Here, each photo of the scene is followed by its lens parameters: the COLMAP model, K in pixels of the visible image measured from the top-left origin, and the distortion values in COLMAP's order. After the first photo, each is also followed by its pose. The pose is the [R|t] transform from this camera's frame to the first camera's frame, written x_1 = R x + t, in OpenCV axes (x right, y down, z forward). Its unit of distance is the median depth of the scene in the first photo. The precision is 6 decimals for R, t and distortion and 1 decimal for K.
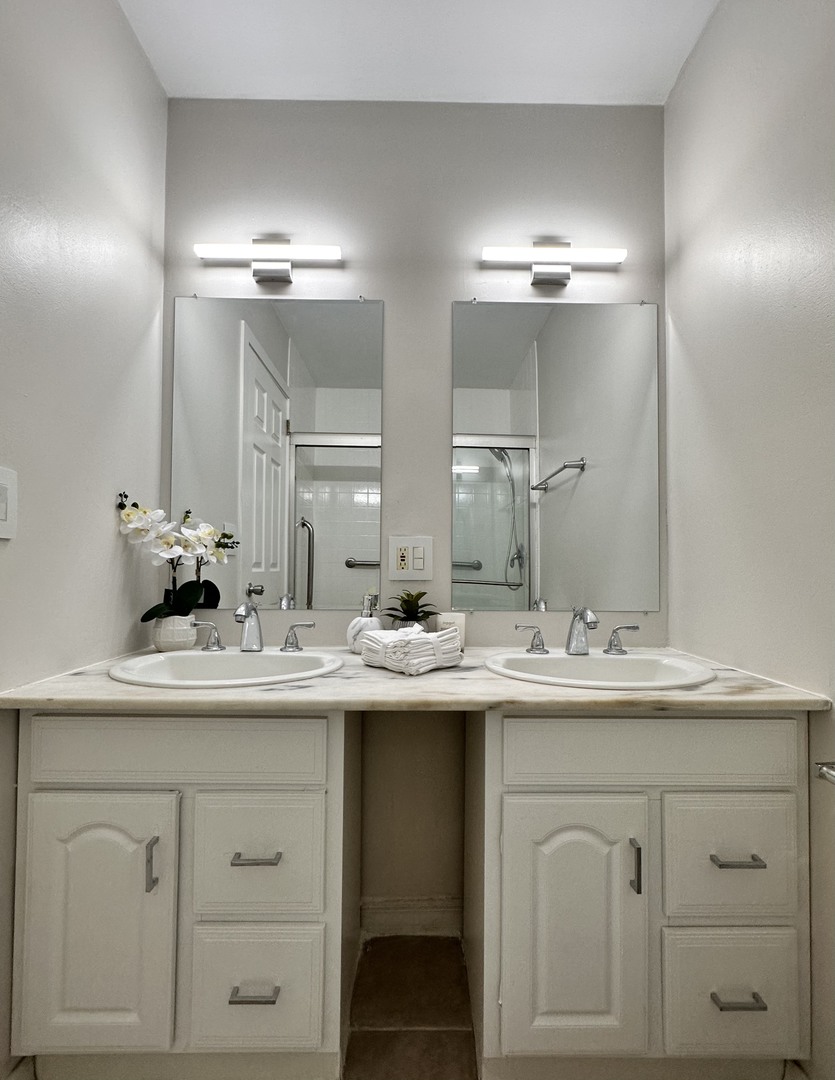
lens RADIAL K [[482.0, 0, 416.6], [0, 482.0, 559.2], [0, 0, 1]] dist [-0.003242, -0.000632]
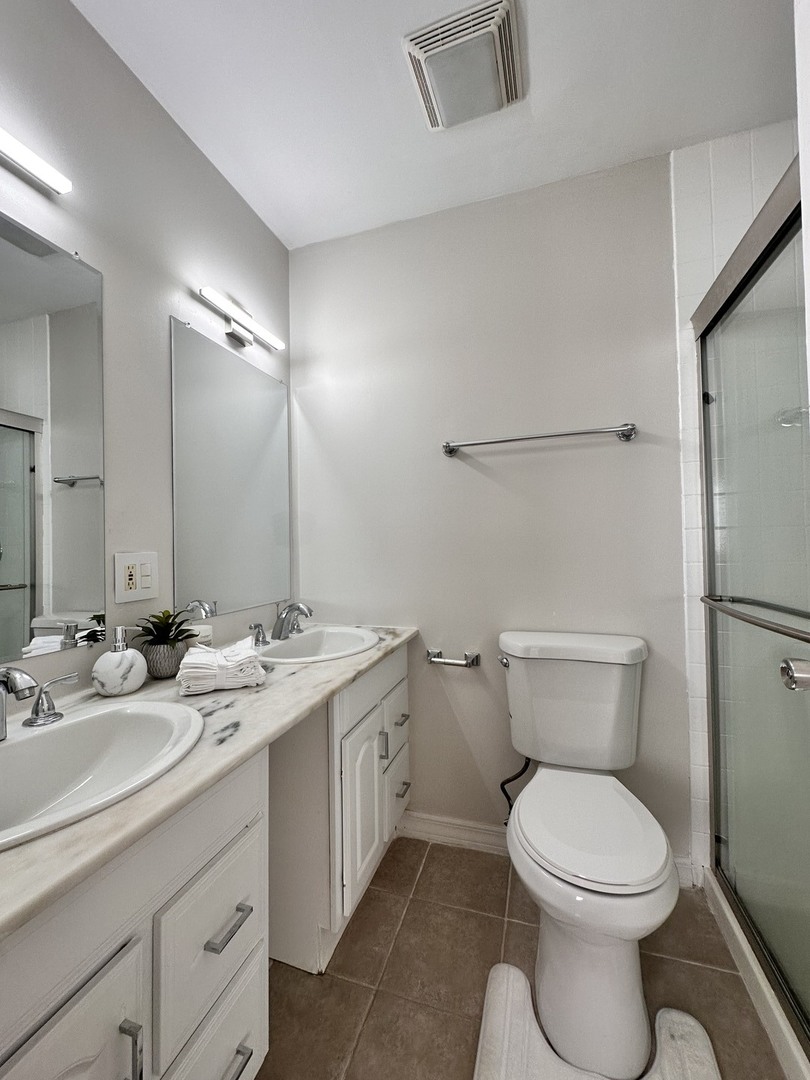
lens RADIAL K [[422.5, 0, 405.0], [0, 422.5, 540.0], [0, 0, 1]] dist [0.000806, 0.000060]
pose [[0.321958, 0.000871, 0.946754, -0.610579], [-0.005139, 0.999986, 0.000828, -0.074641], [-0.946740, -0.005132, 0.321958, 0.261185]]
